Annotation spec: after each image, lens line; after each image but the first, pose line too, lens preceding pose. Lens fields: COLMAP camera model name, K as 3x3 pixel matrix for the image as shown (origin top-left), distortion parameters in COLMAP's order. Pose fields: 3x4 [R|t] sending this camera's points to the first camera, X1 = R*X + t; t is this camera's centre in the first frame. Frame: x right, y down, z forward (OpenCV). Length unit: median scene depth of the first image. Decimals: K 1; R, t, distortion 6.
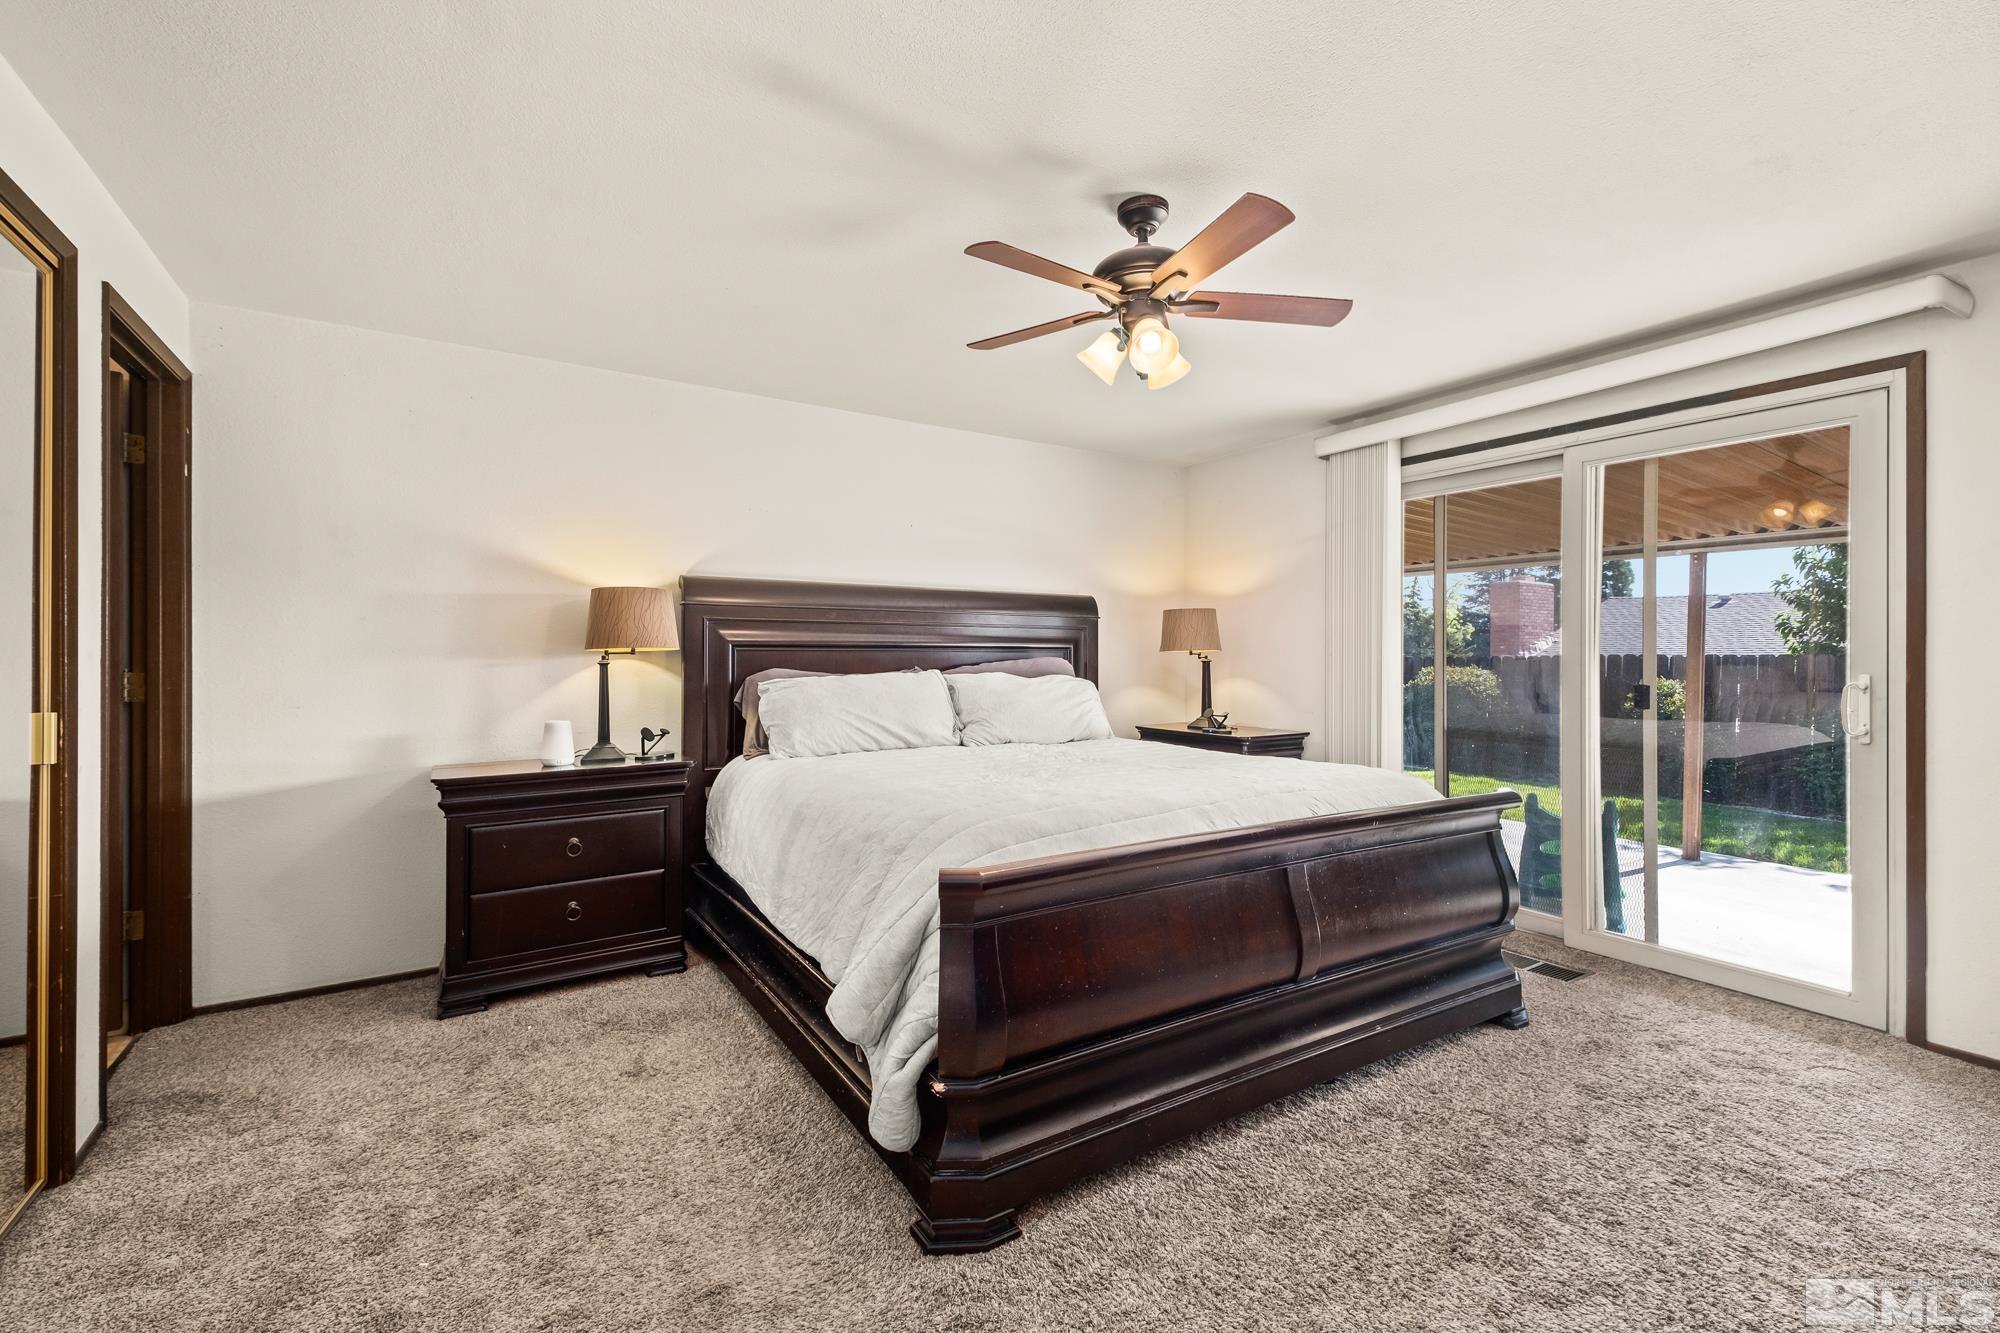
lens RADIAL K [[867.1, 0, 996.3], [0, 867.1, 656.3], [0, 0, 1]] dist [0.017880, -0.002795]
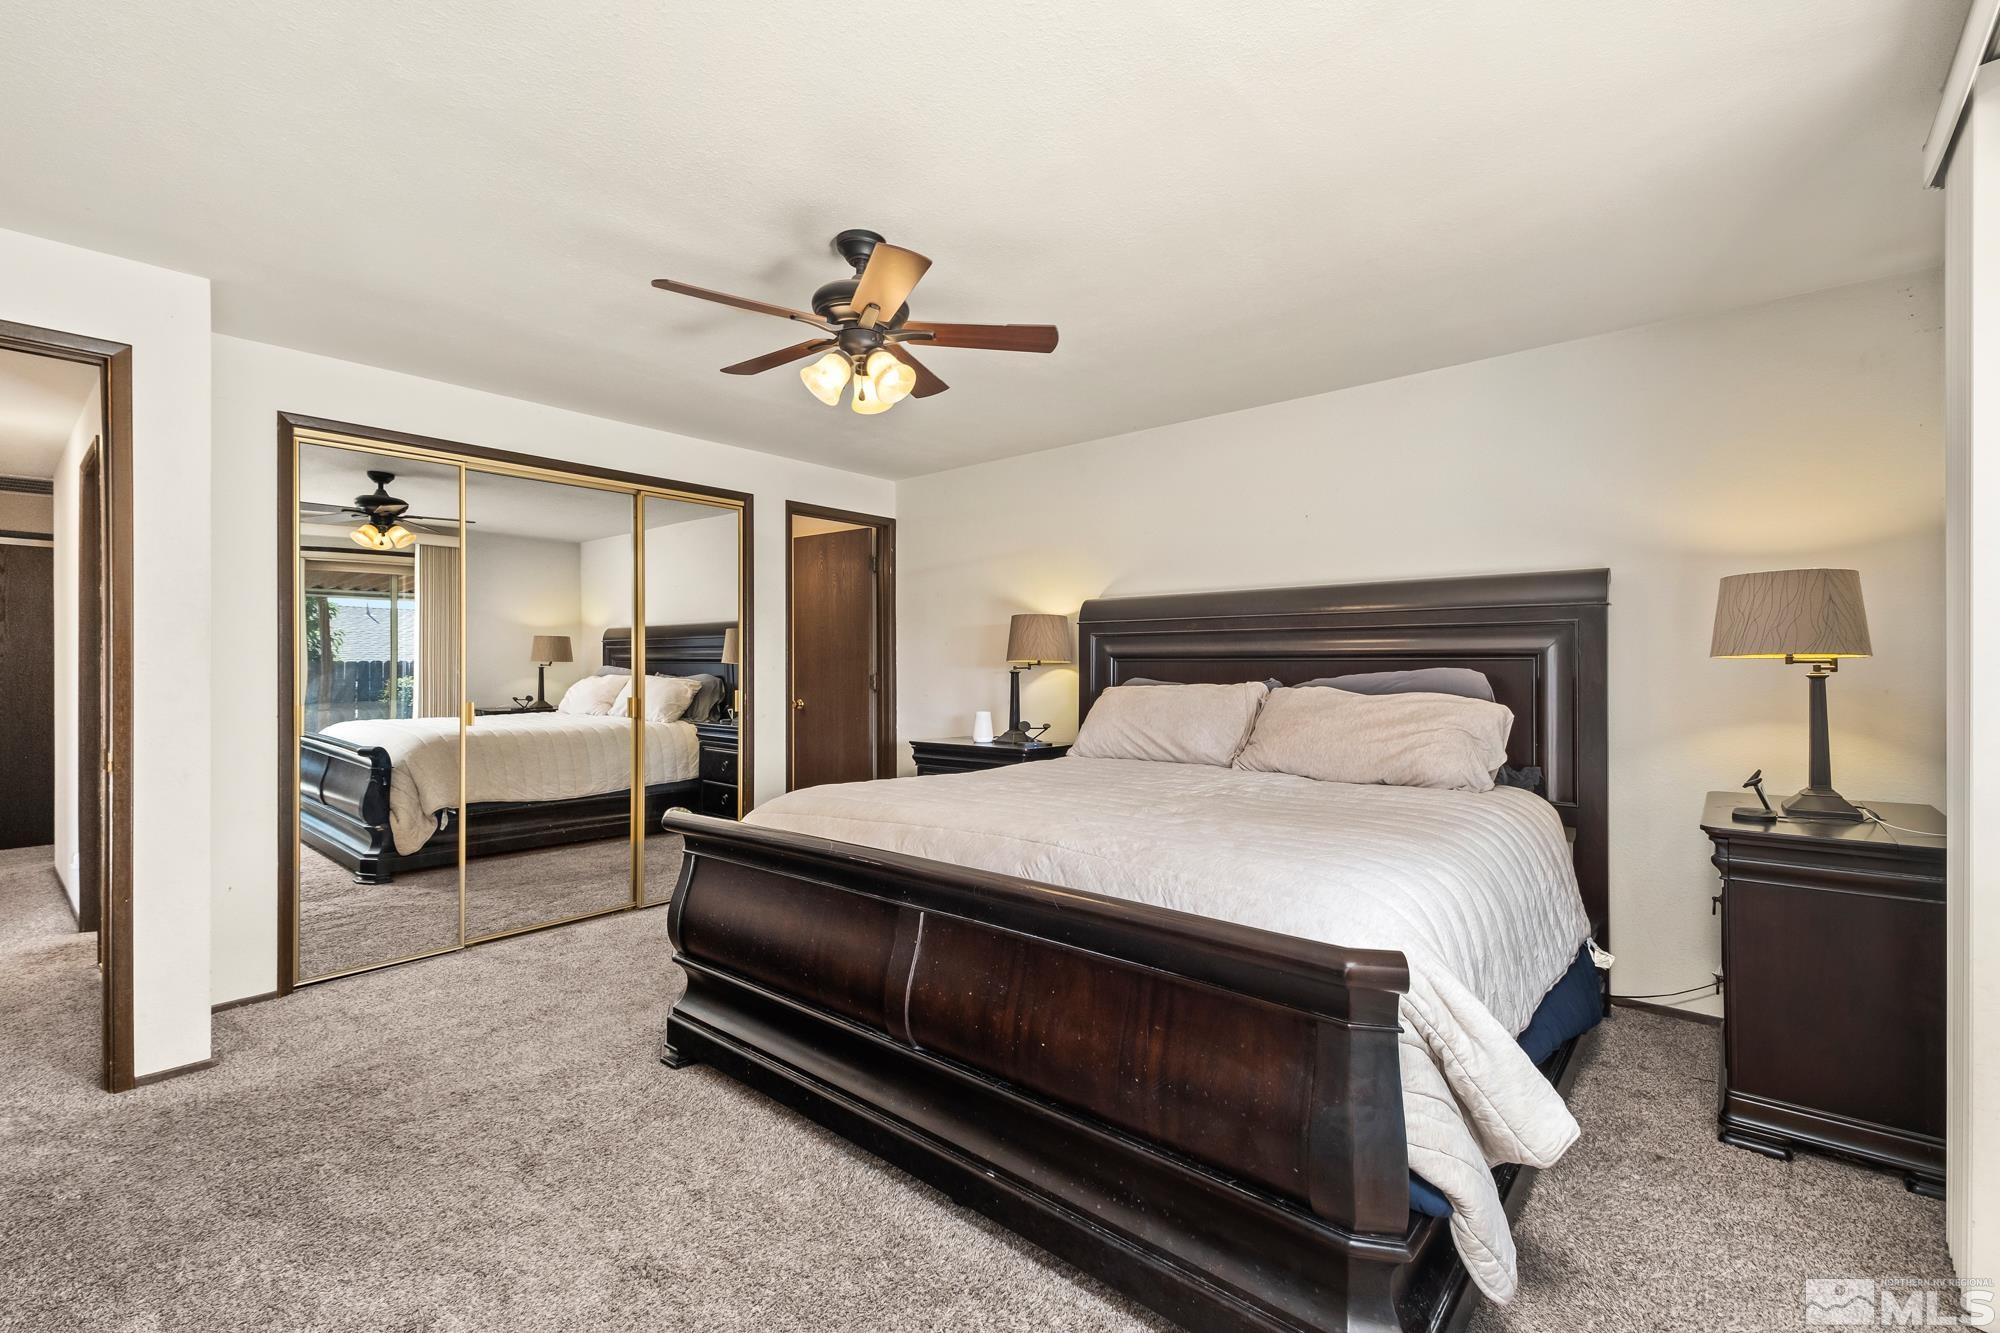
lens RADIAL K [[867.1, 0, 993.4], [0, 867.1, 667.1], [0, 0, 1]] dist [0.017880, -0.002795]
pose [[0.282318, 0.000905, -0.959320, 0.761233], [0.000697, 0.999999, 0.001148, -0.000153], [0.959321, -0.000993, 0.282317, 0.538476]]
